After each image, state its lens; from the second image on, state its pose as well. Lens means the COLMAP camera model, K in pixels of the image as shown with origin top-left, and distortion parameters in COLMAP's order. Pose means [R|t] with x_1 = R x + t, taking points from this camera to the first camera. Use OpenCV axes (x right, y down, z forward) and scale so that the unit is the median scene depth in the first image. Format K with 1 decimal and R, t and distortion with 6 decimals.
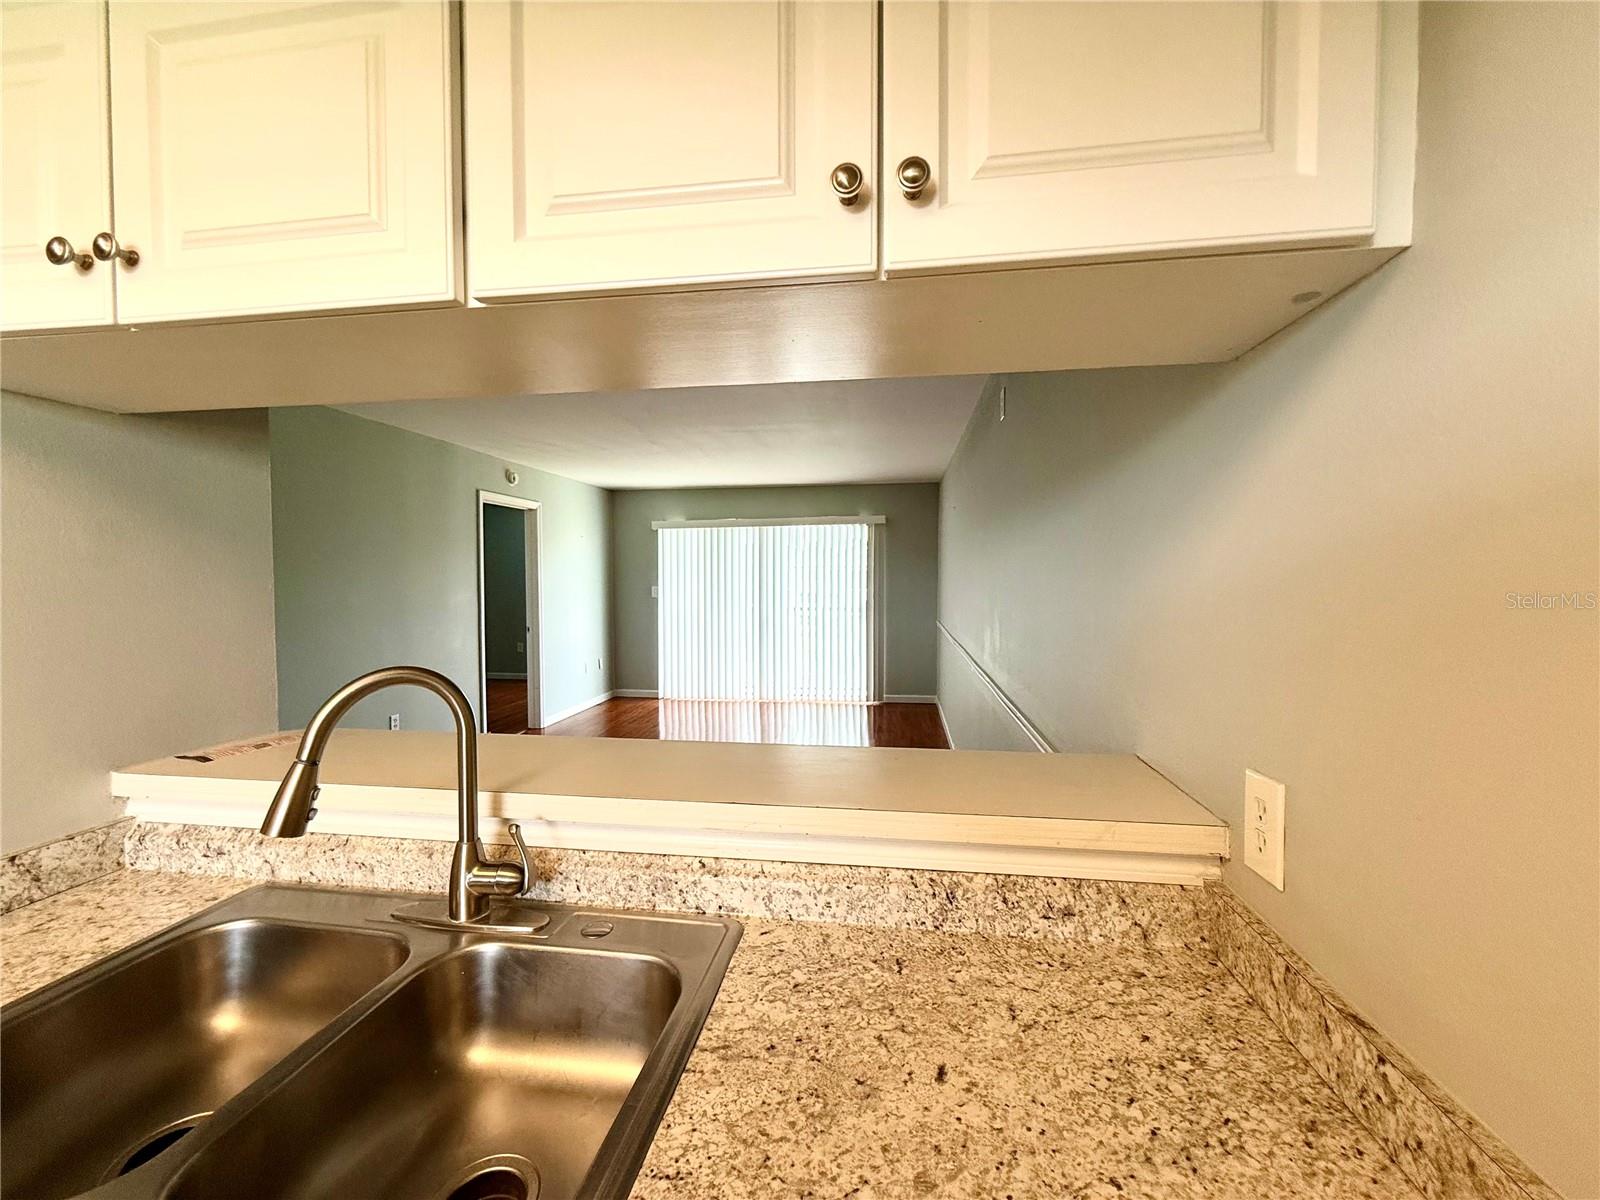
lens RADIAL K [[637.5, 0, 804.1], [0, 637.5, 599.3], [0, 0, 1]] dist [-0.000680, 0.000229]
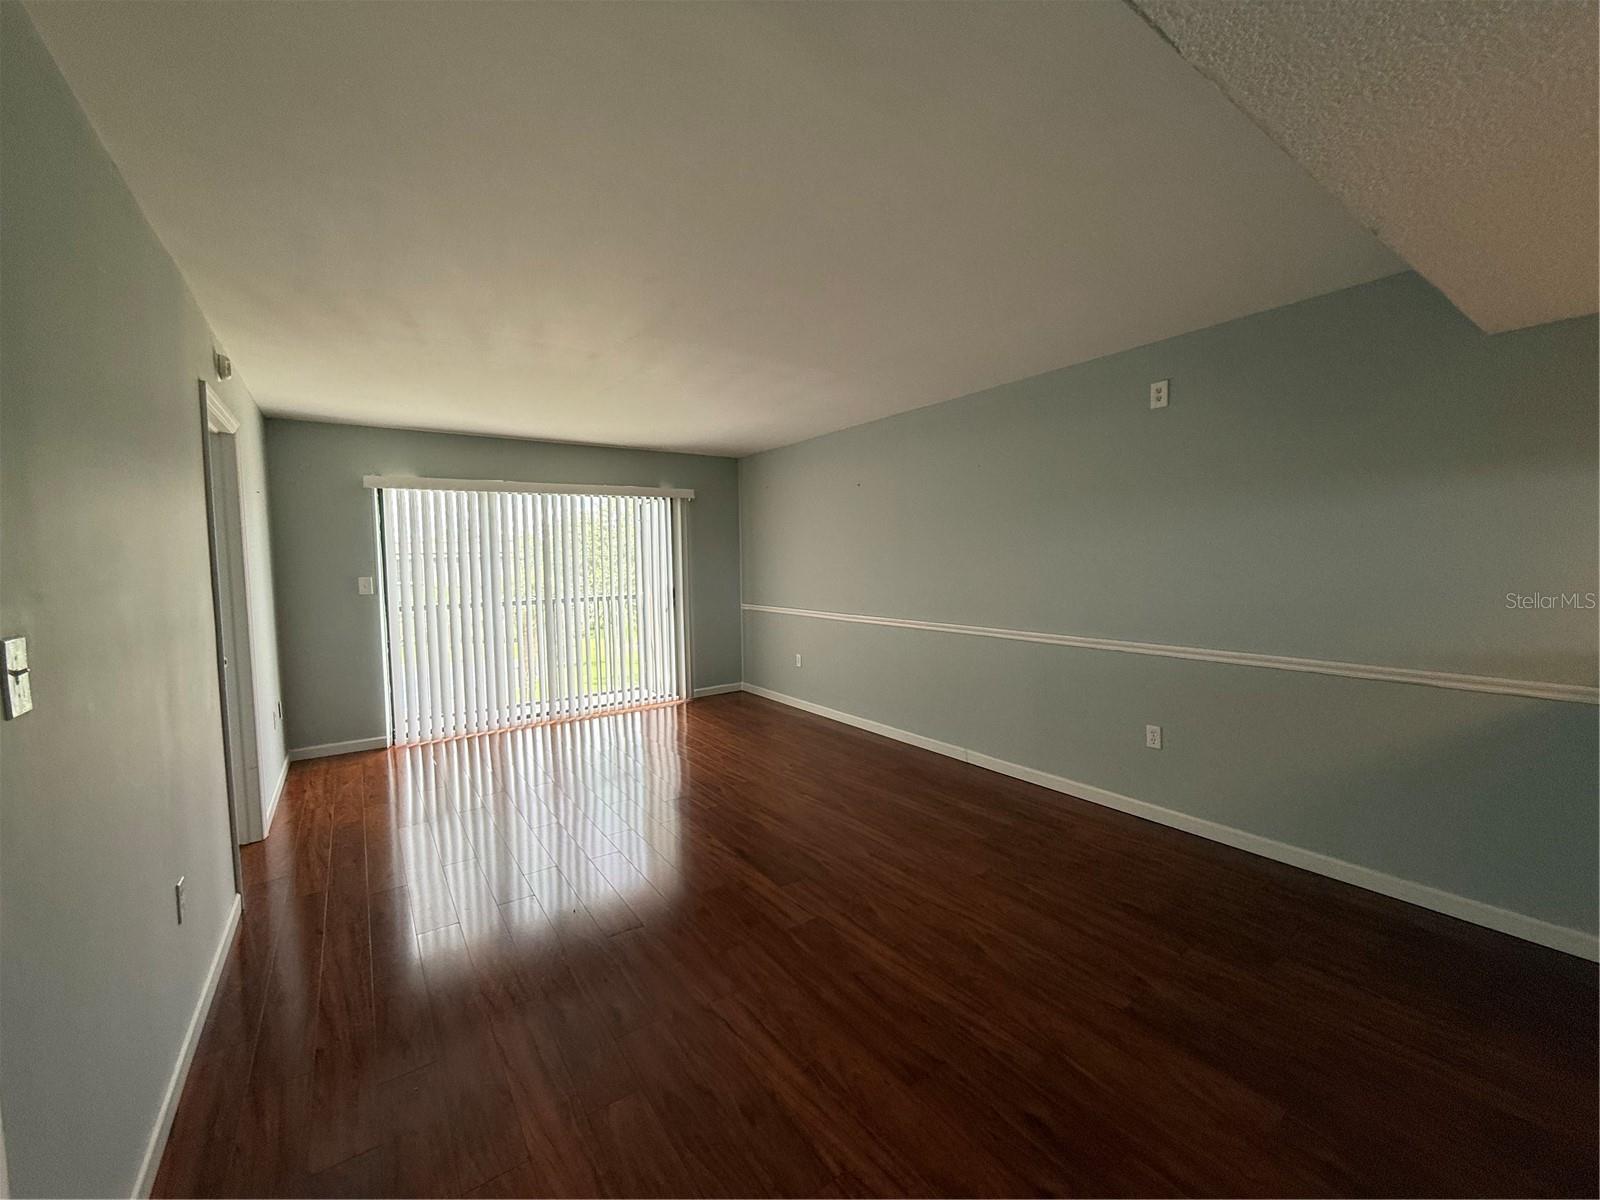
lens RADIAL K [[637.5, 0, 804.1], [0, 637.5, 599.3], [0, 0, 1]] dist [-0.000680, 0.000229]
pose [[0.723034, -0.054727, 0.688641, -0.419816], [0.041327, 0.998498, 0.035961, -0.003566], [-0.689575, 0.002458, 0.724210, 0.268042]]
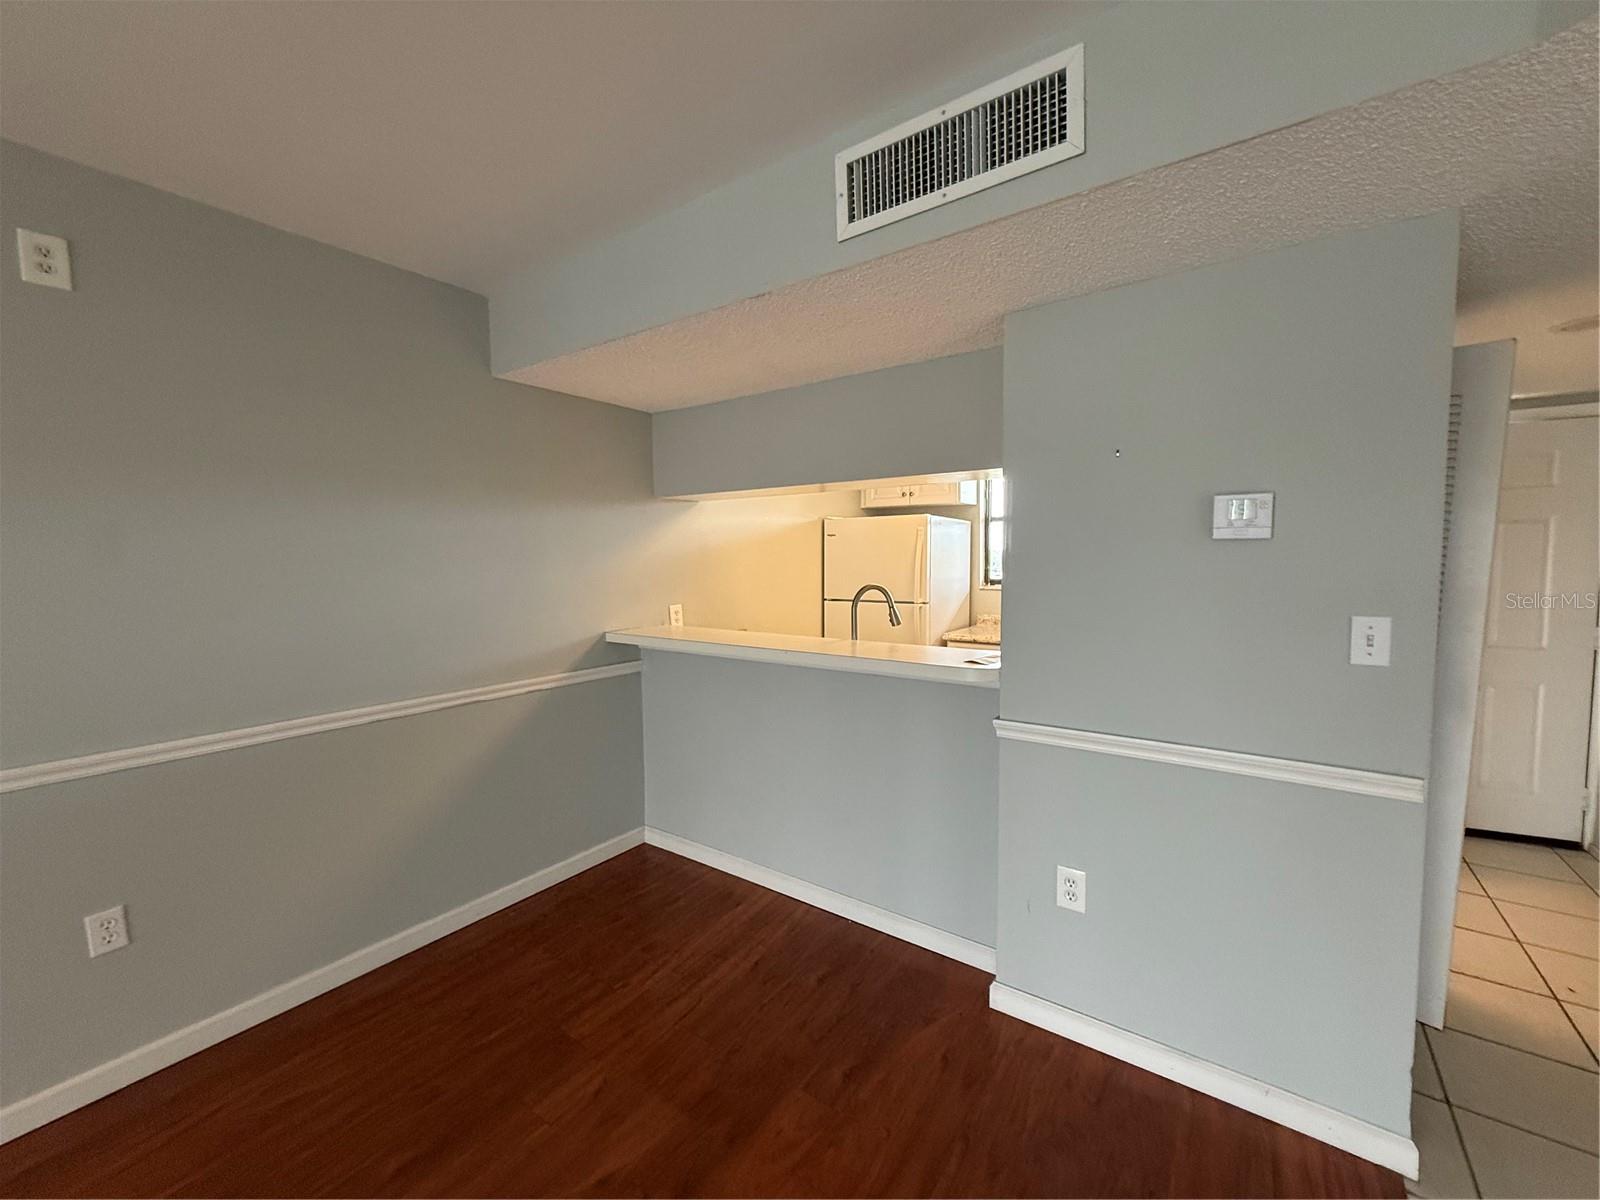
lens RADIAL K [[637.5, 0, 804.1], [0, 637.5, 599.3], [0, 0, 1]] dist [-0.000680, 0.000229]
pose [[-0.887825, -0.018774, 0.459799, -0.244476], [0.029699, 0.994747, 0.097962, -0.018197], [-0.459223, 0.100628, -0.882603, 0.536263]]
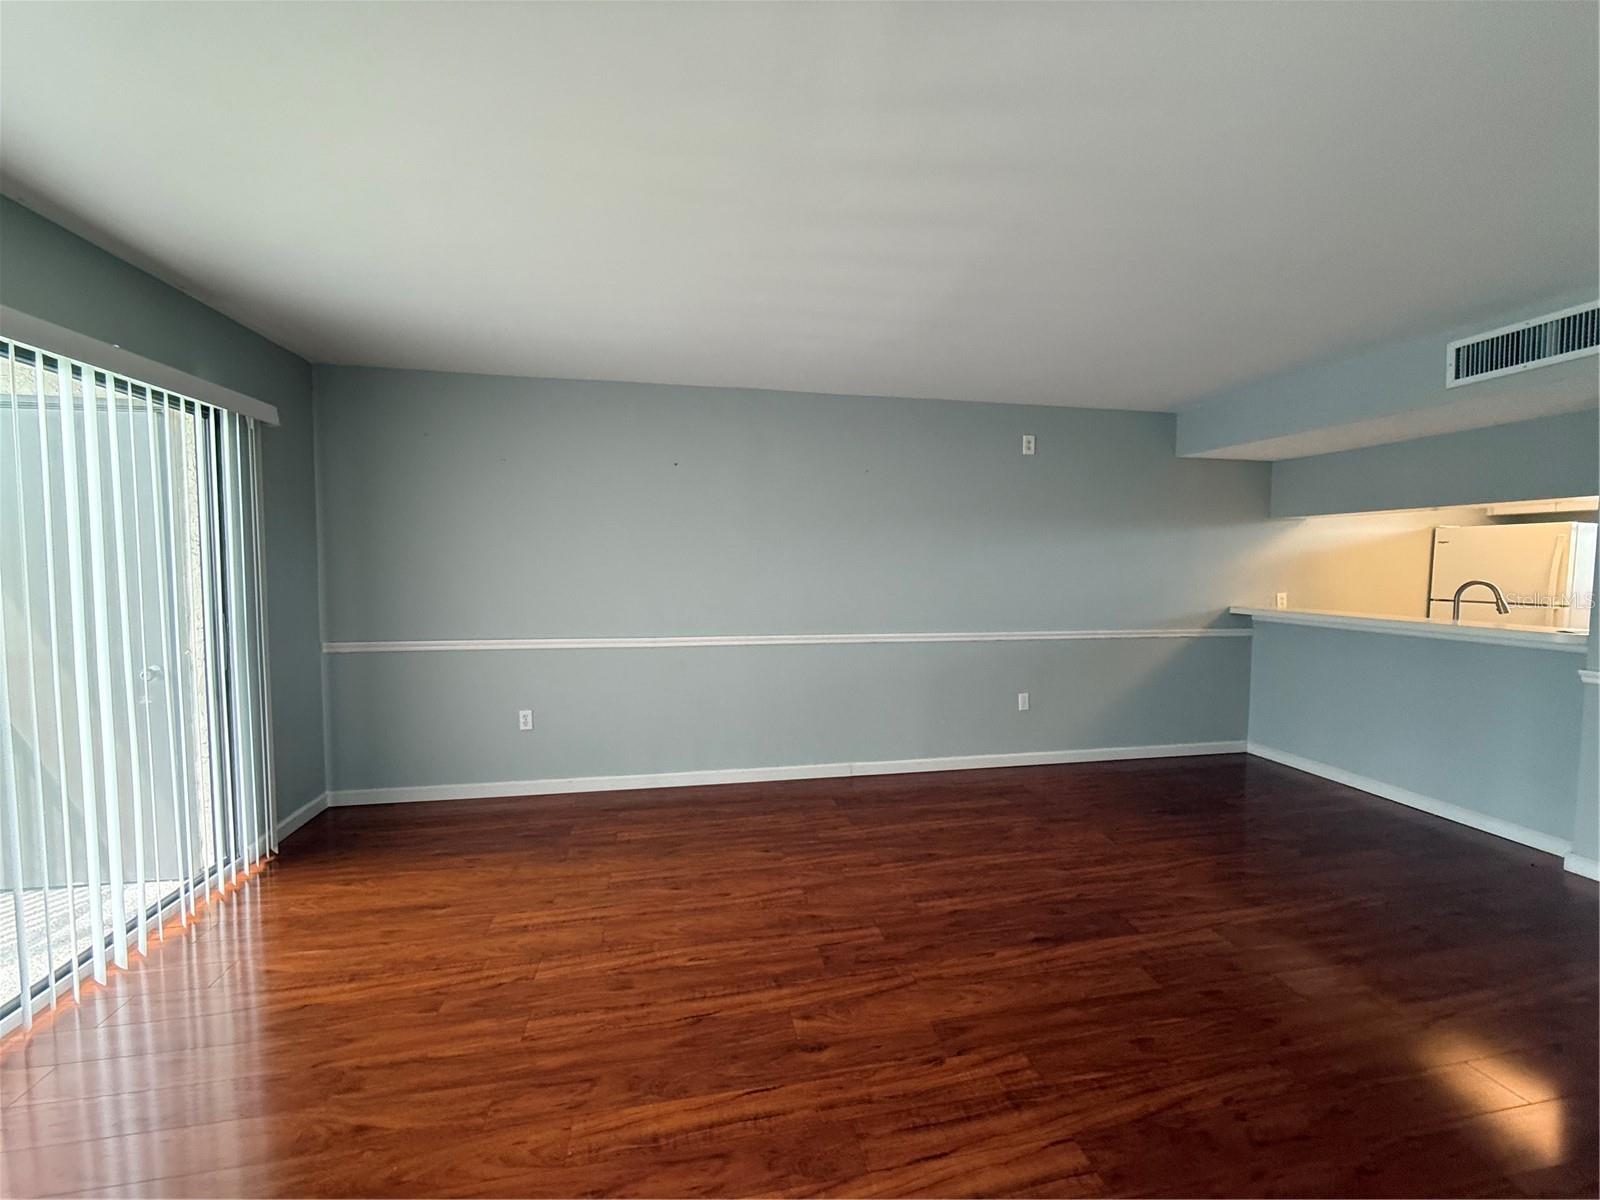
lens RADIAL K [[637.5, 0, 804.1], [0, 637.5, 599.3], [0, 0, 1]] dist [-0.000680, 0.000229]
pose [[-0.329933, -0.050663, 0.942644, -0.427119], [0.030983, 0.997440, 0.064453, -0.023335], [-0.943496, 0.050471, -0.327519, 0.892262]]
